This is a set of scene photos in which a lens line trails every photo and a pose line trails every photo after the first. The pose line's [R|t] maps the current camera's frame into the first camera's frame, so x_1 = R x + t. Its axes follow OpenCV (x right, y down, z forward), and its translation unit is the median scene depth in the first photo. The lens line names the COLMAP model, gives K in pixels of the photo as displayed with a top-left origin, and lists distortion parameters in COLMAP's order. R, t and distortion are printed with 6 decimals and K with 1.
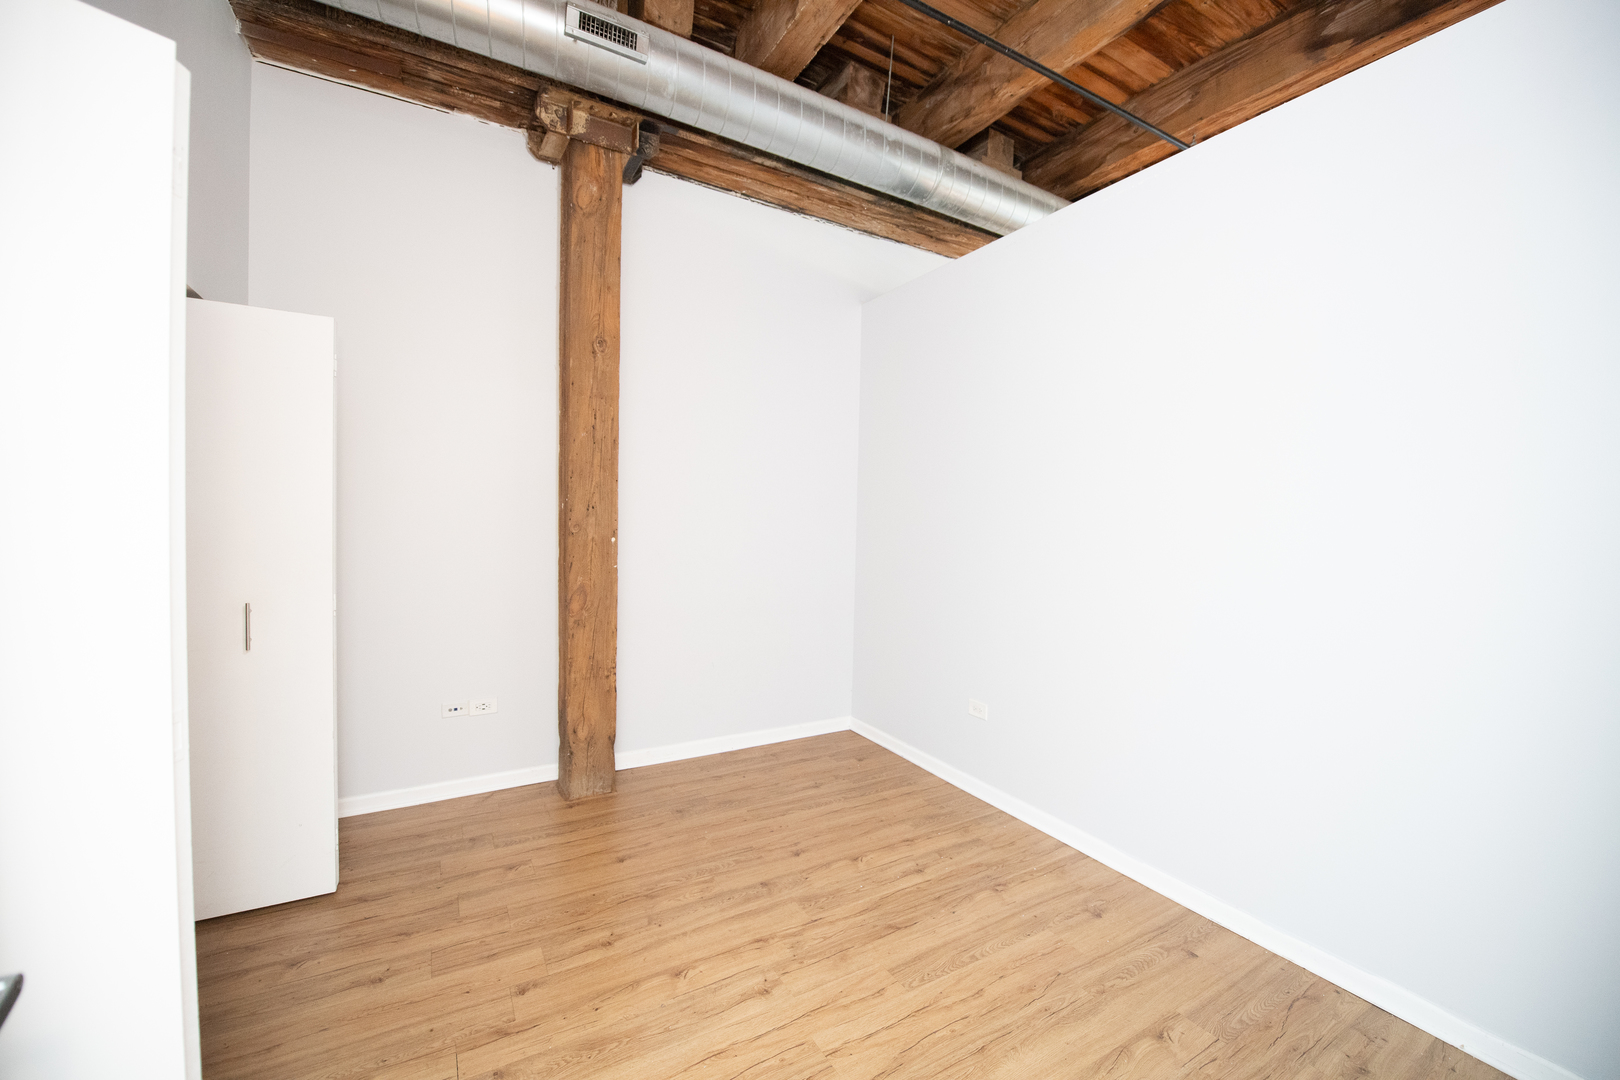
lens RADIAL K [[652.7, 0, 809.0], [0, 652.7, 534.6], [0, 0, 1]] dist [-0.000060, 0.000049]
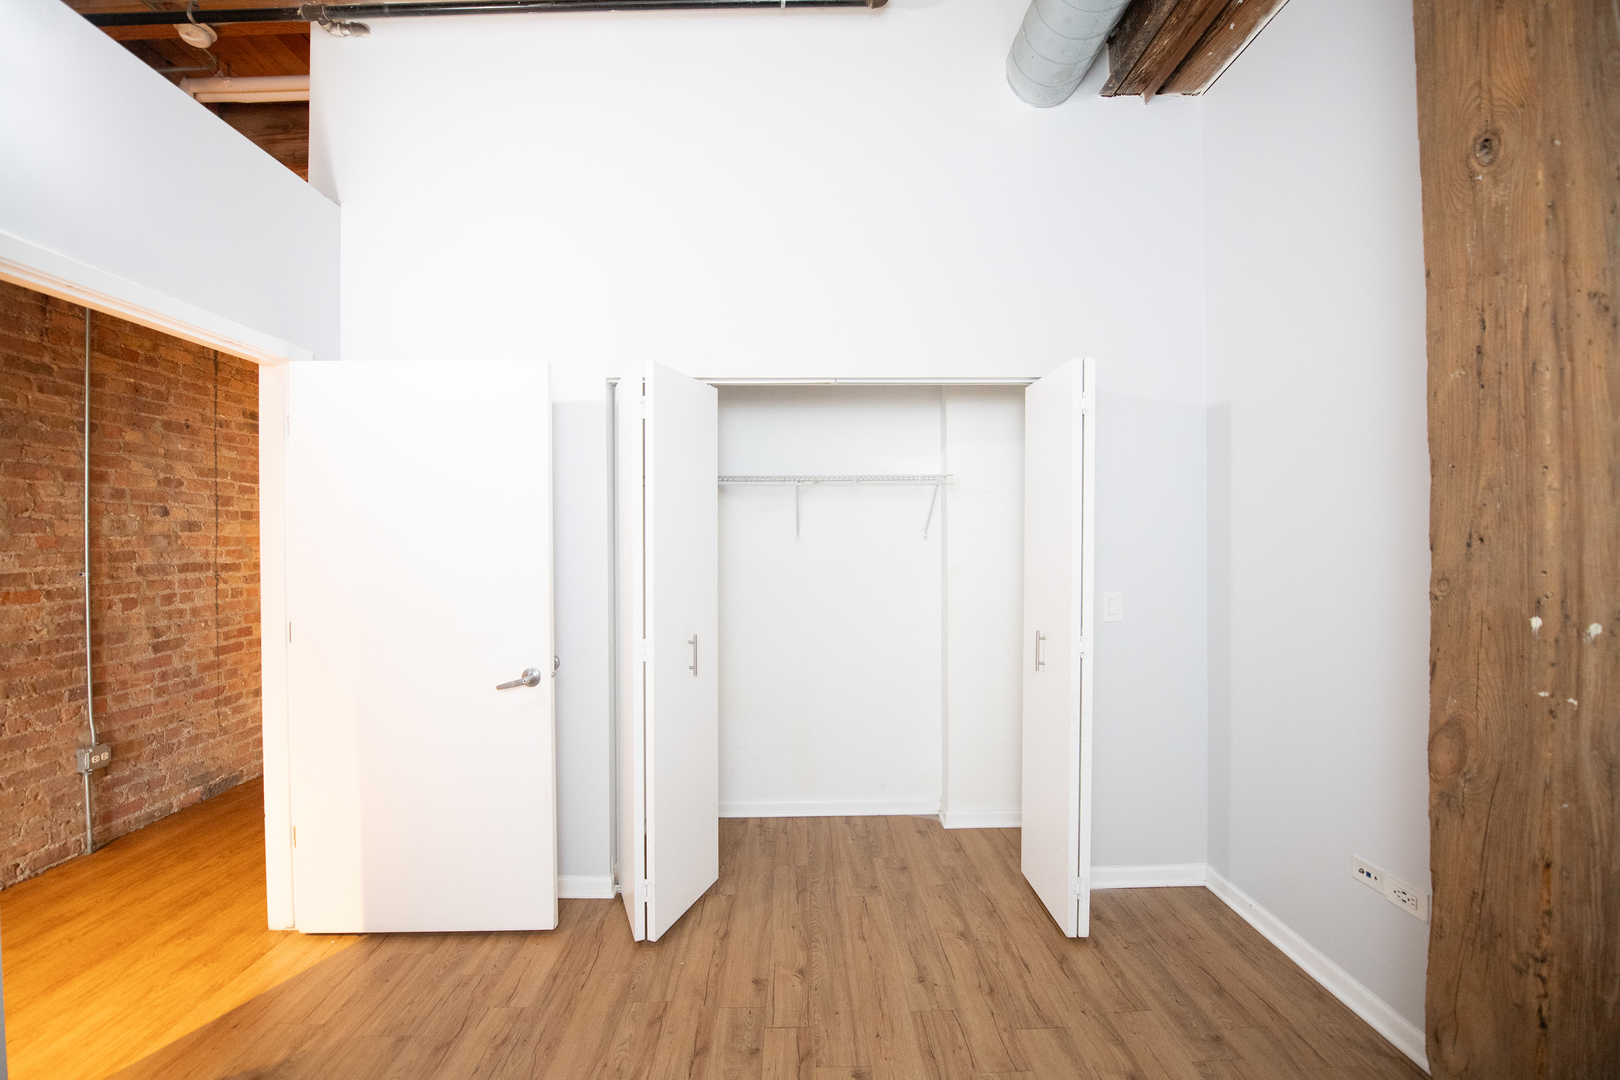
lens RADIAL K [[652.7, 0, 807.6], [0, 652.7, 544.1], [0, 0, 1]] dist [-0.000060, 0.000049]
pose [[-0.478456, -0.011015, -0.878043, 0.248596], [-0.023544, 0.999723, 0.000288, -0.029050], [0.877796, 0.020810, -0.478582, 0.824517]]
